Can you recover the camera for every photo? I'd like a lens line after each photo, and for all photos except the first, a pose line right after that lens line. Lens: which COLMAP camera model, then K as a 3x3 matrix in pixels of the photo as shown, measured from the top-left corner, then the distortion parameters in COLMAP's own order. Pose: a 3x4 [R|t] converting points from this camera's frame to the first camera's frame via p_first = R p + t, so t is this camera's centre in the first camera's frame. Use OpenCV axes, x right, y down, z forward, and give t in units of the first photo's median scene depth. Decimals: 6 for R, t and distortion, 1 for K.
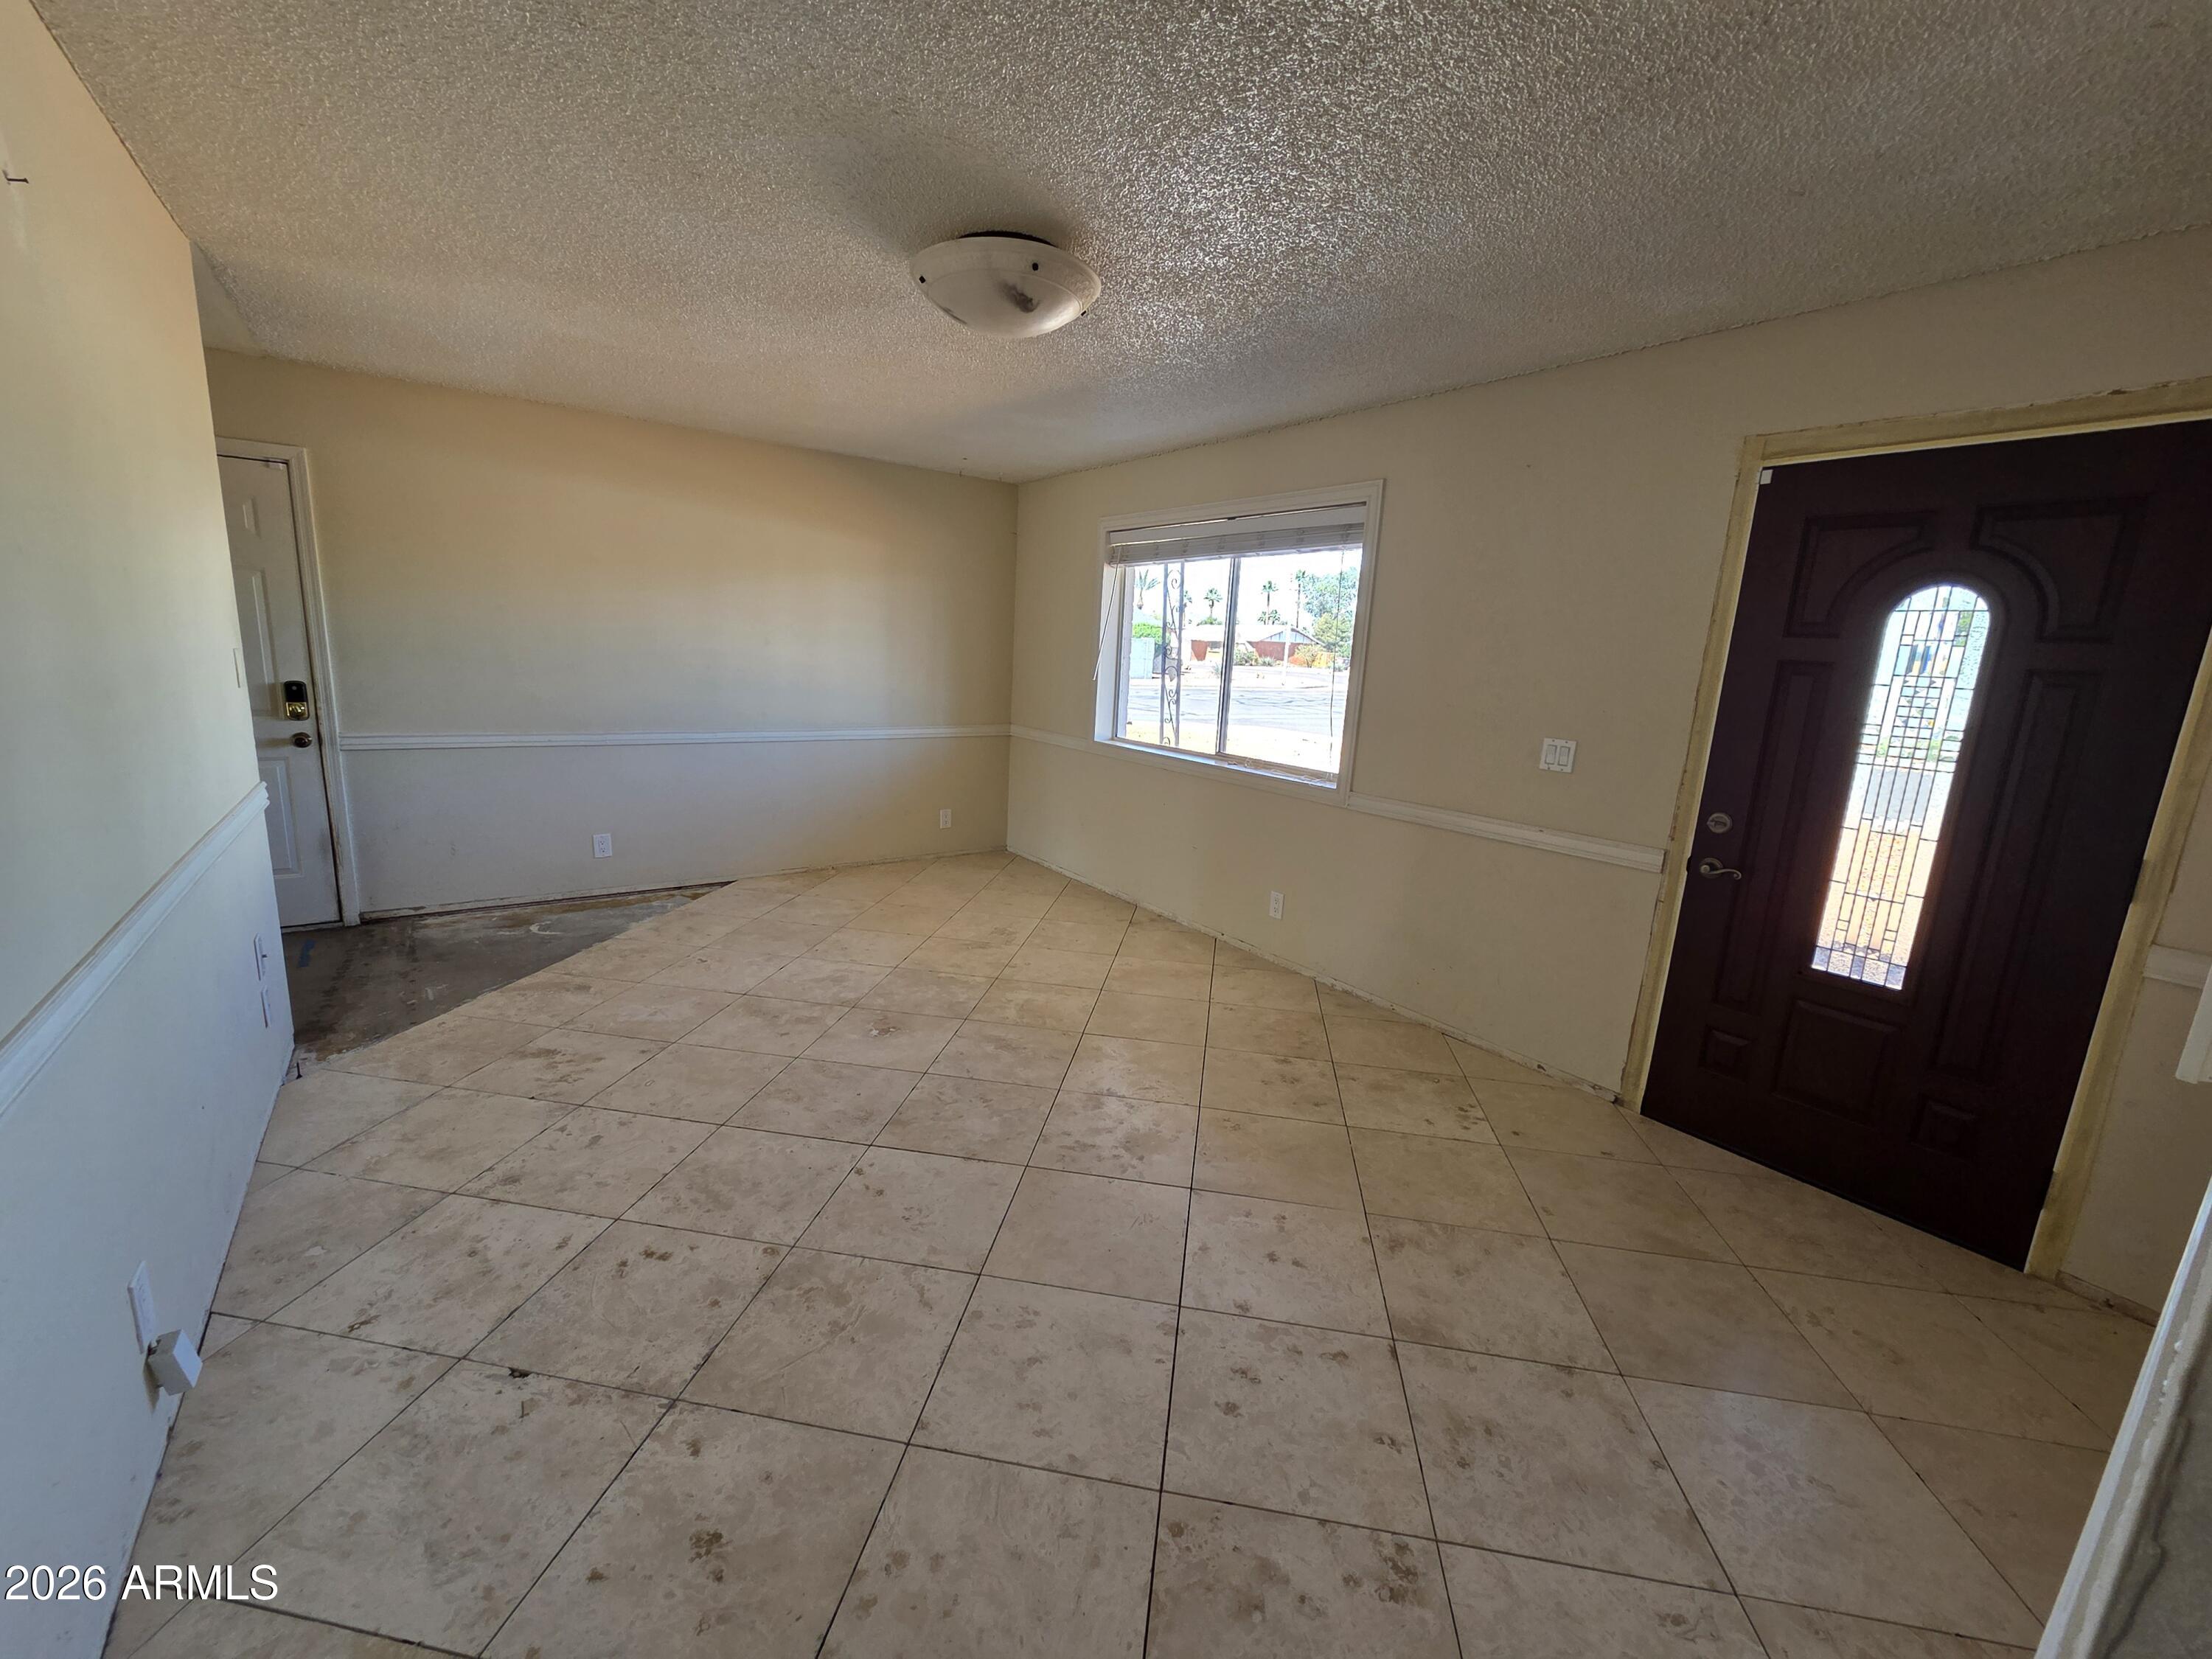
lens RADIAL K [[906.5, 0, 1101.8], [0, 906.5, 835.8], [0, 0, 1]] dist [0.006036, -0.000335]
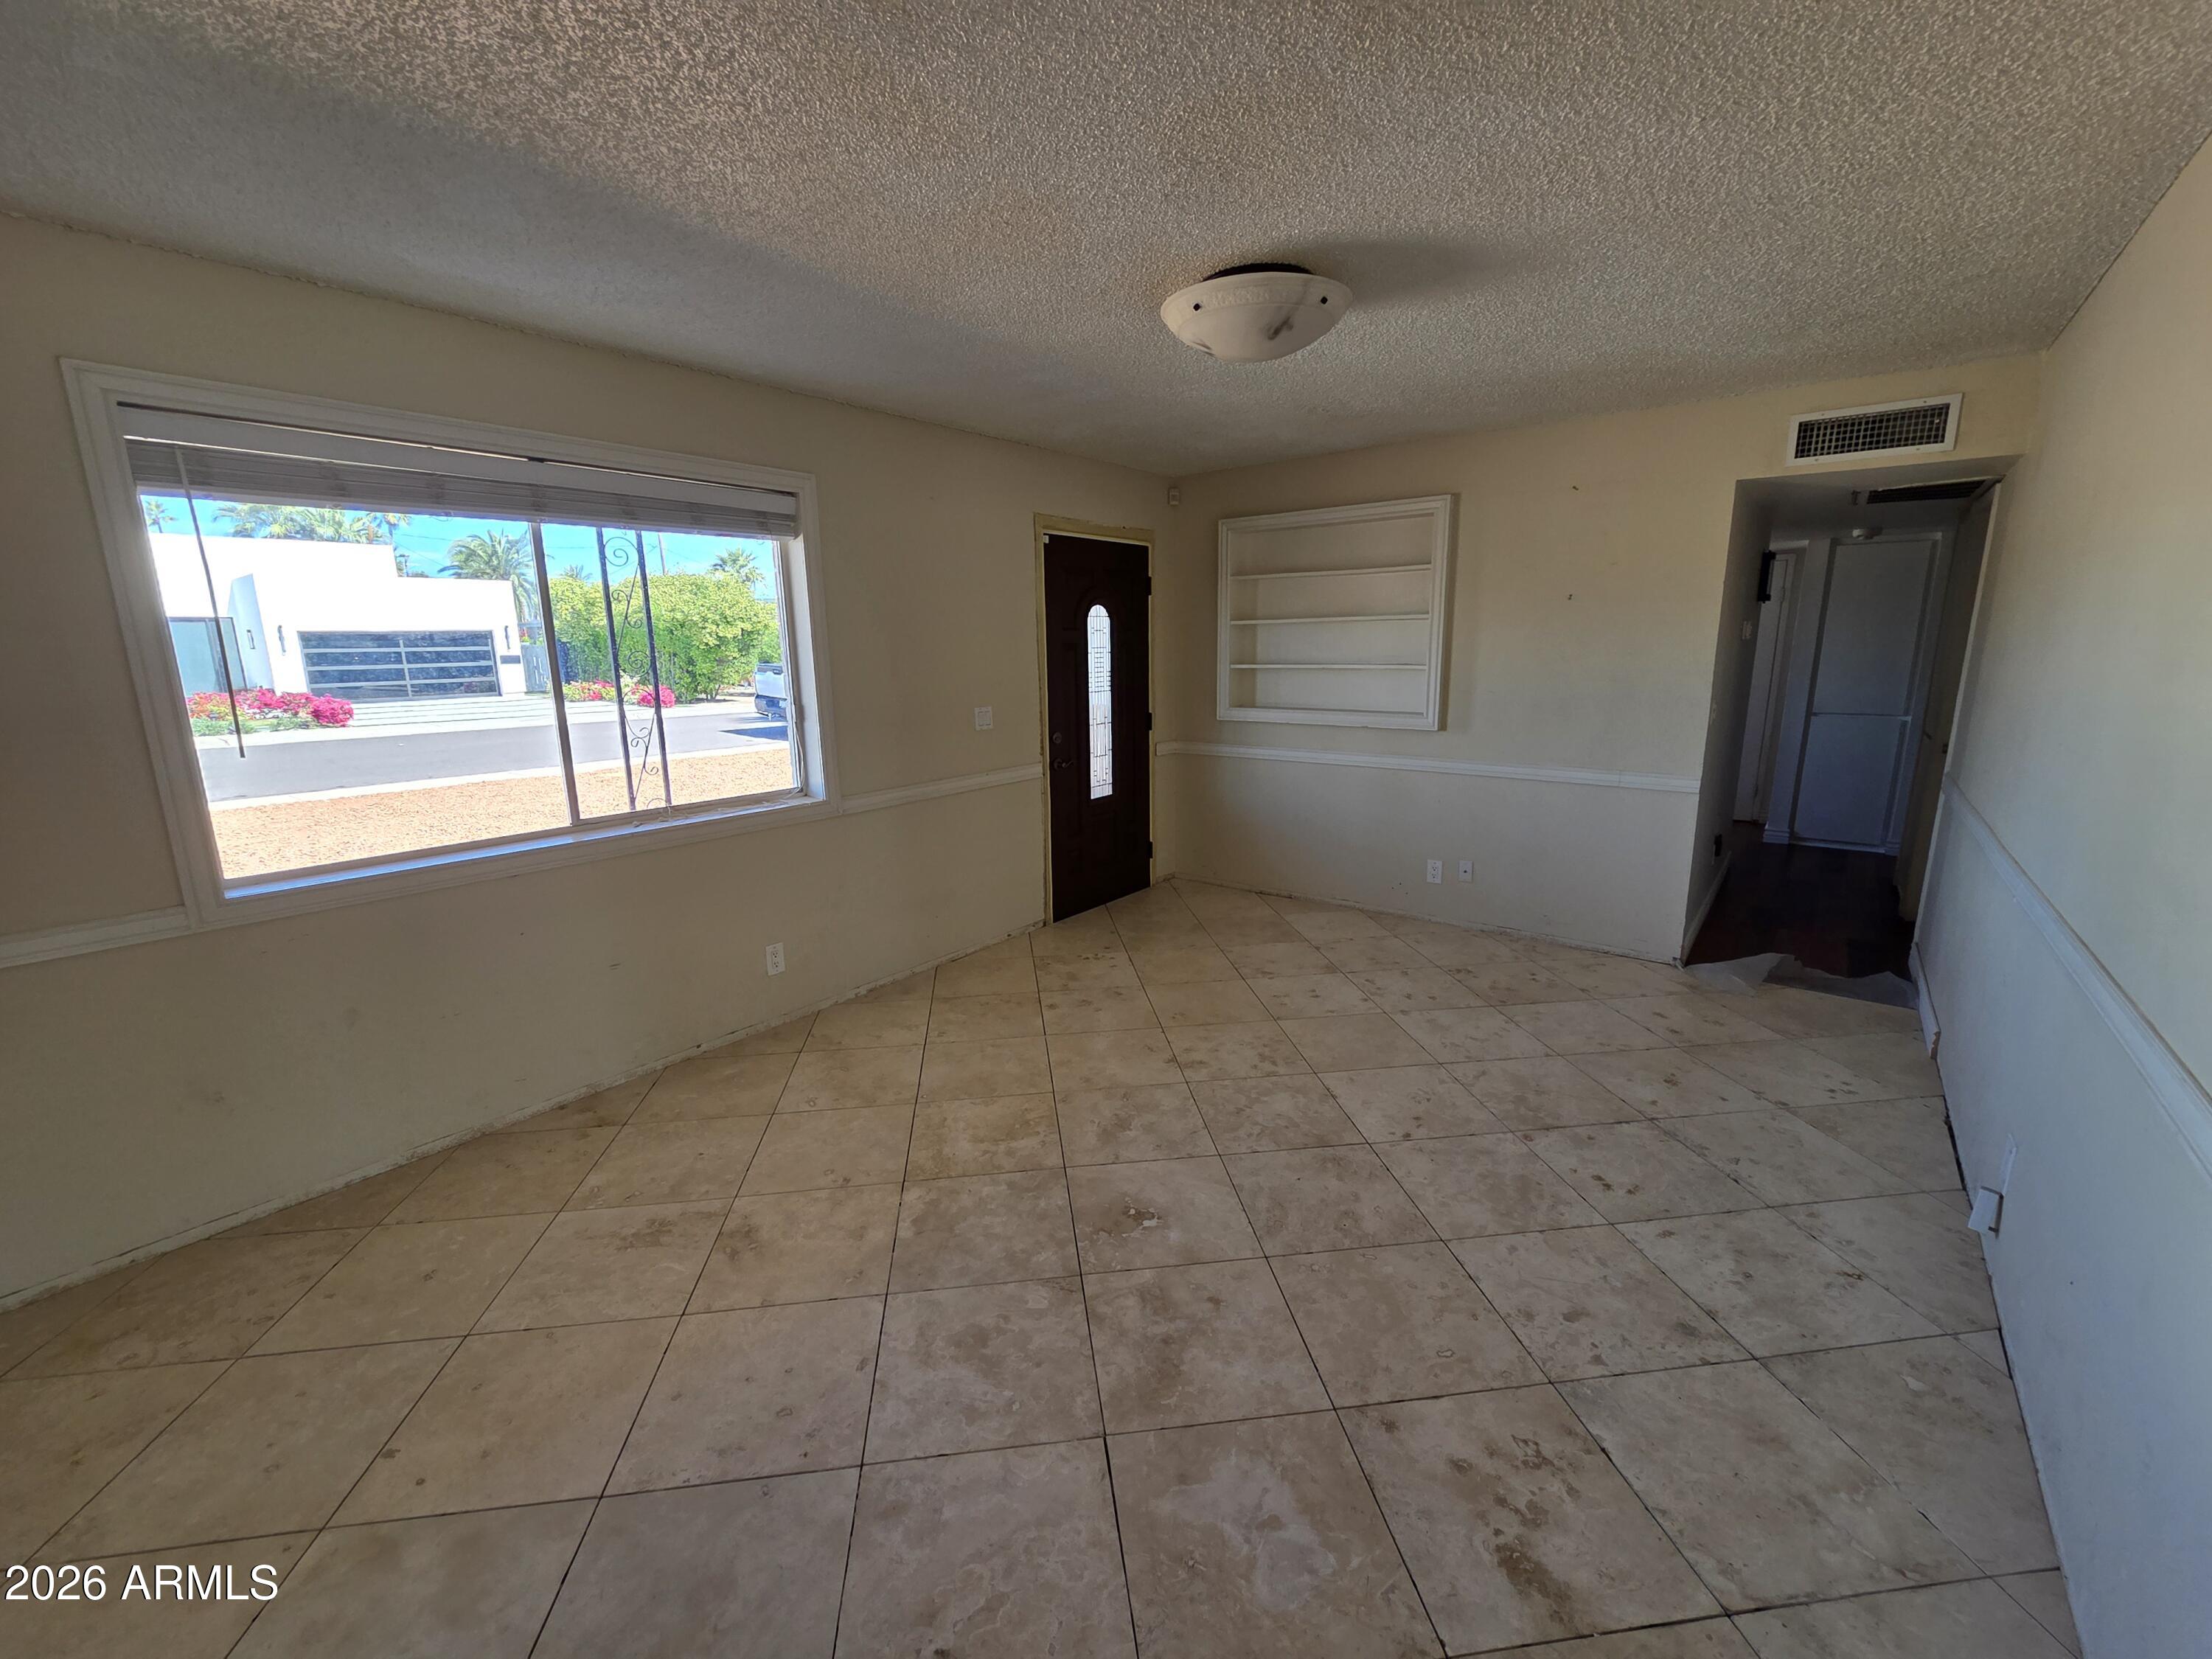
lens RADIAL K [[906.5, 0, 1102.1], [0, 906.5, 828.9], [0, 0, 1]] dist [0.006036, -0.000335]
pose [[-0.271917, -0.240336, 0.931826, -1.169621], [0.197830, 0.933668, 0.298540, -0.411772], [-0.941767, 0.265522, -0.206335, 1.551681]]
